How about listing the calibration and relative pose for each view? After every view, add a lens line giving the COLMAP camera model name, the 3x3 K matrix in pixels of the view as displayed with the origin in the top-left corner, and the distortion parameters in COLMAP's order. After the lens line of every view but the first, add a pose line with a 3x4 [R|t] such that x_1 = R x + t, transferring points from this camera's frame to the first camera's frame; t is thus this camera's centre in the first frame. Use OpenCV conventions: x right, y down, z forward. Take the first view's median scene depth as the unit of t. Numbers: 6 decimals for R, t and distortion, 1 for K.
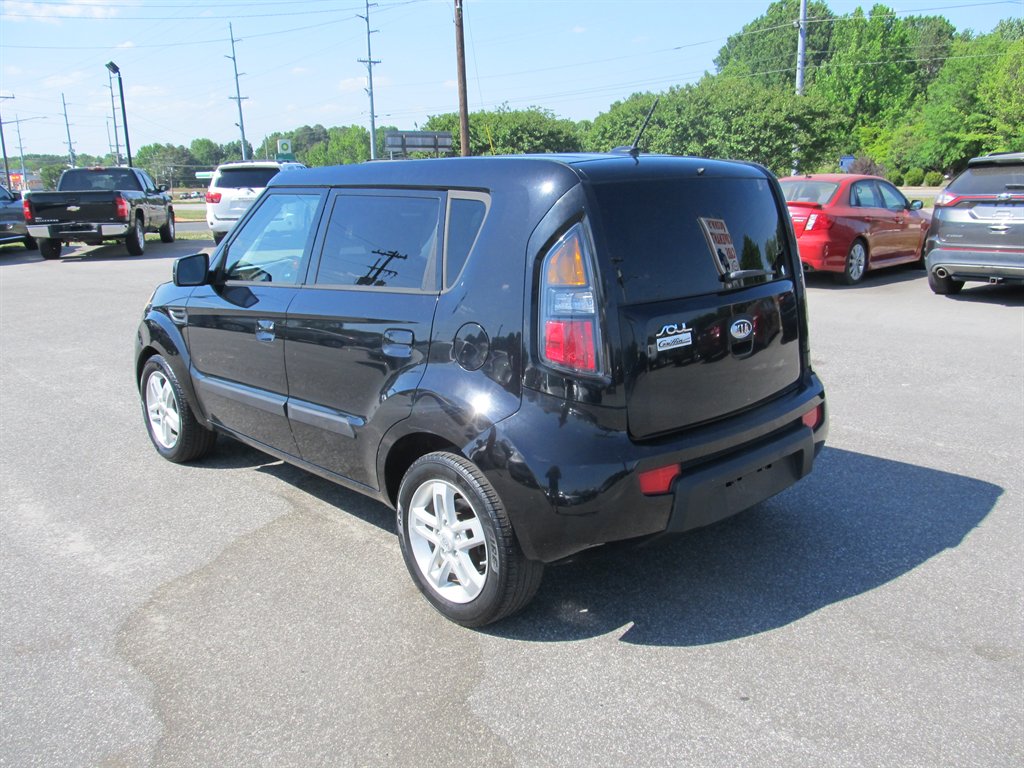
lens RADIAL K [[871.8, 0, 517.3], [0, 871.8, 379.6], [0, 0, 1]] dist [-0.051669, 0.054628]
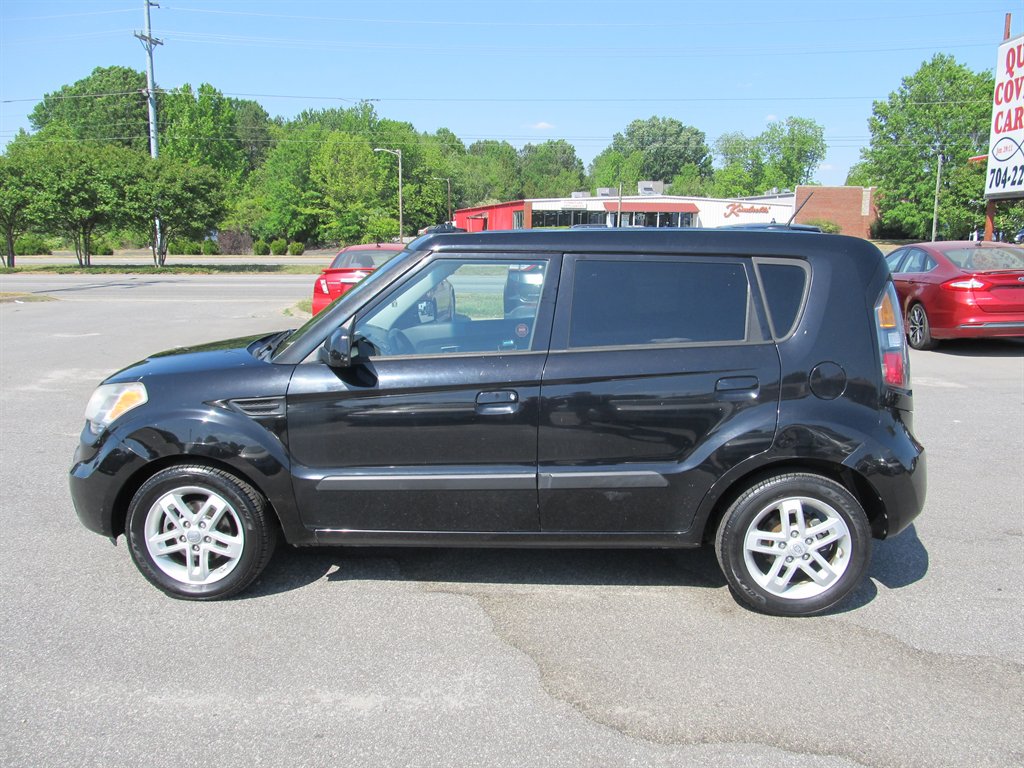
lens RADIAL K [[871.8, 0, 517.3], [0, 871.8, 379.6], [0, 0, 1]] dist [-0.051669, 0.054628]
pose [[0.714900, -0.091810, 0.693173, -1.152021], [0.144852, 0.989283, -0.018363, -0.076268], [-0.684058, 0.113535, 0.720538, 0.379856]]
